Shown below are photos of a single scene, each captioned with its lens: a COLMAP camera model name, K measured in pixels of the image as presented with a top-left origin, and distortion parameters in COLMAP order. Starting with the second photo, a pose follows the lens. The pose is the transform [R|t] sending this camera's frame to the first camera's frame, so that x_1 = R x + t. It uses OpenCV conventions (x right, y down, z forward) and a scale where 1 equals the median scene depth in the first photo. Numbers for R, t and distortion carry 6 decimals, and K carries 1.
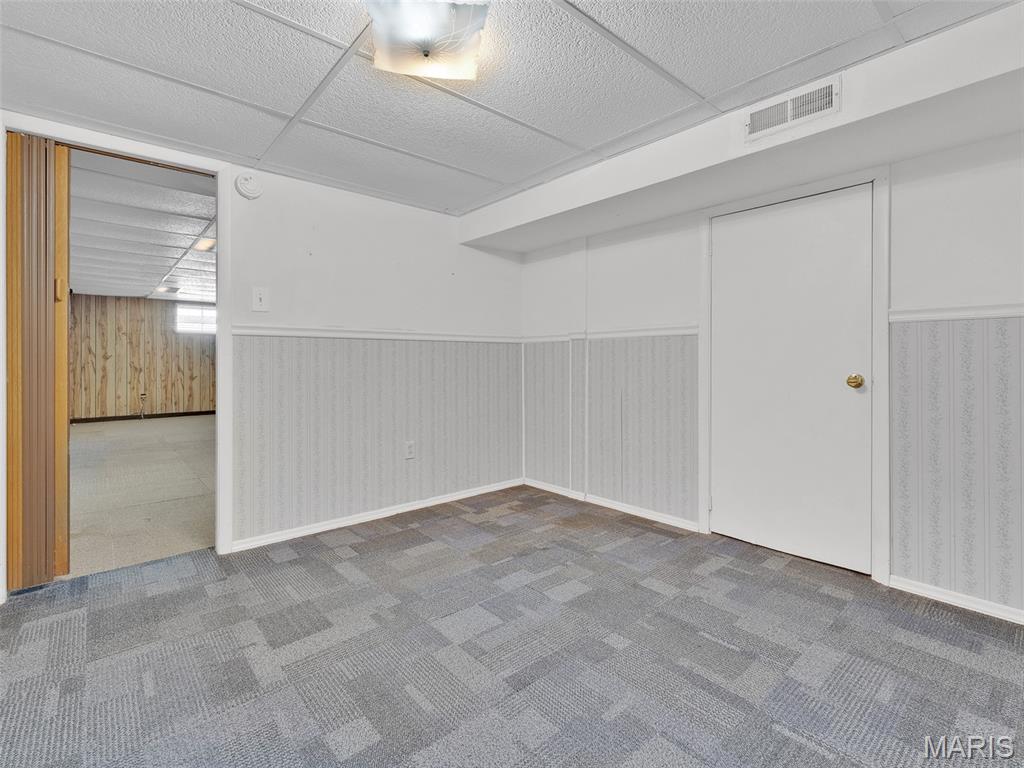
lens RADIAL K [[485.3, 0, 509.9], [0, 485.3, 360.1], [0, 0, 1]] dist [0.001827, -0.000251]
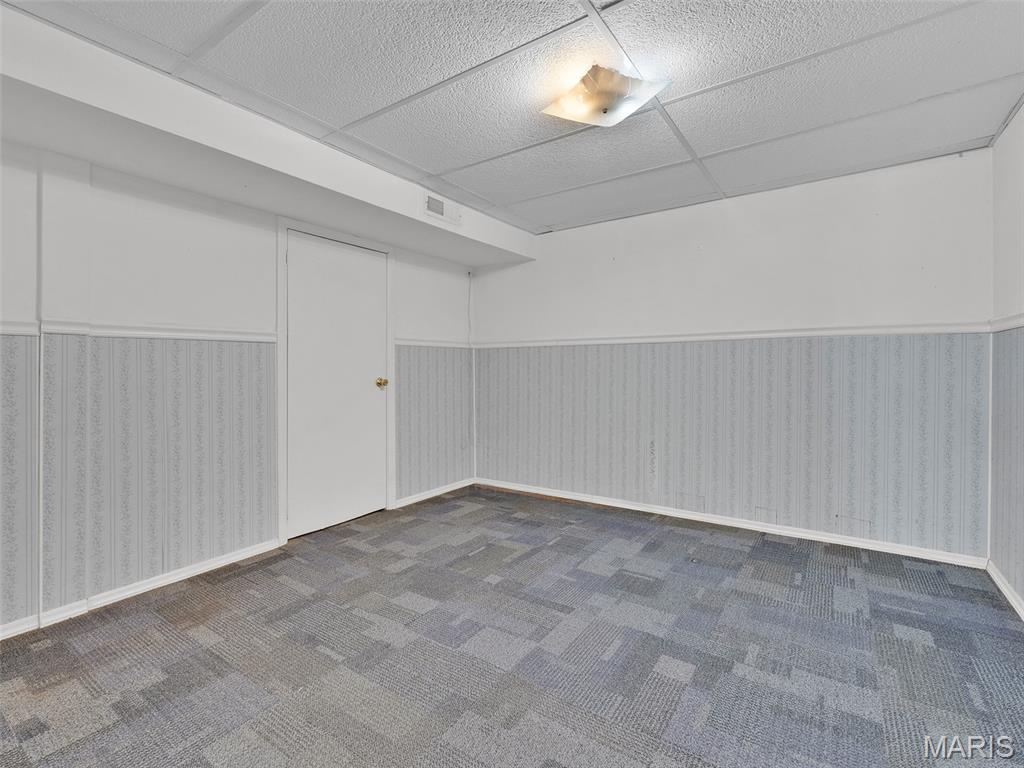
lens RADIAL K [[474.7, 0, 509.9], [0, 474.7, 366.8], [0, 0, 1]] dist [-0.001008, -0.000560]
pose [[-0.255658, 0.006028, 0.966749, -0.845925], [0.011228, 0.999932, -0.003266, 0.005716], [-0.966702, 0.010020, -0.255708, 1.039727]]
